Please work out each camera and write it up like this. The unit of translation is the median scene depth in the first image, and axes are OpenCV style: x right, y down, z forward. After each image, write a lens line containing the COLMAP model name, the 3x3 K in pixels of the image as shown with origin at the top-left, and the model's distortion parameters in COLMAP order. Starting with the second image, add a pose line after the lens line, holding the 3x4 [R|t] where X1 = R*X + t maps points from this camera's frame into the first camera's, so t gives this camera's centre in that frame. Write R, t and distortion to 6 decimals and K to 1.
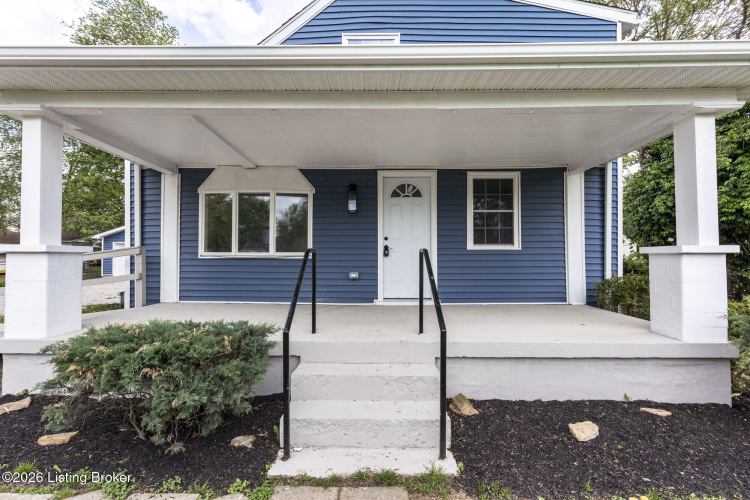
lens RADIAL K [[339.4, 0, 371.6], [0, 339.4, 250.3], [0, 0, 1]] dist [0.025847, 0.000896]
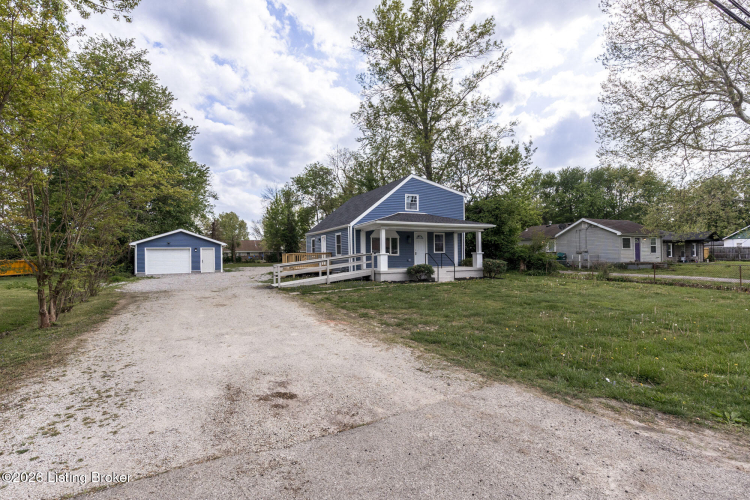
lens RADIAL K [[339.4, 0, 377.8], [0, 339.4, 252.3], [0, 0, 1]] dist [0.025847, 0.000896]
pose [[0.890796, -0.008691, 0.454321, -2.021645], [0.005334, 0.999948, 0.008670, -0.045740], [-0.454373, -0.005299, 0.890796, -2.117227]]
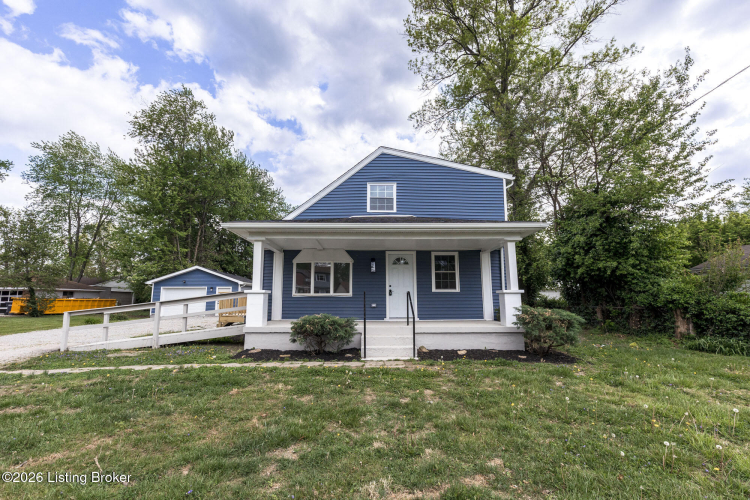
lens RADIAL K [[339.4, 0, 373.8], [0, 339.4, 253.9], [0, 0, 1]] dist [0.025847, 0.000896]
pose [[0.999527, 0.001889, 0.030711, -0.110378], [0.001670, 0.993313, -0.115439, 0.006569], [-0.030724, 0.115435, 0.992840, -0.930444]]
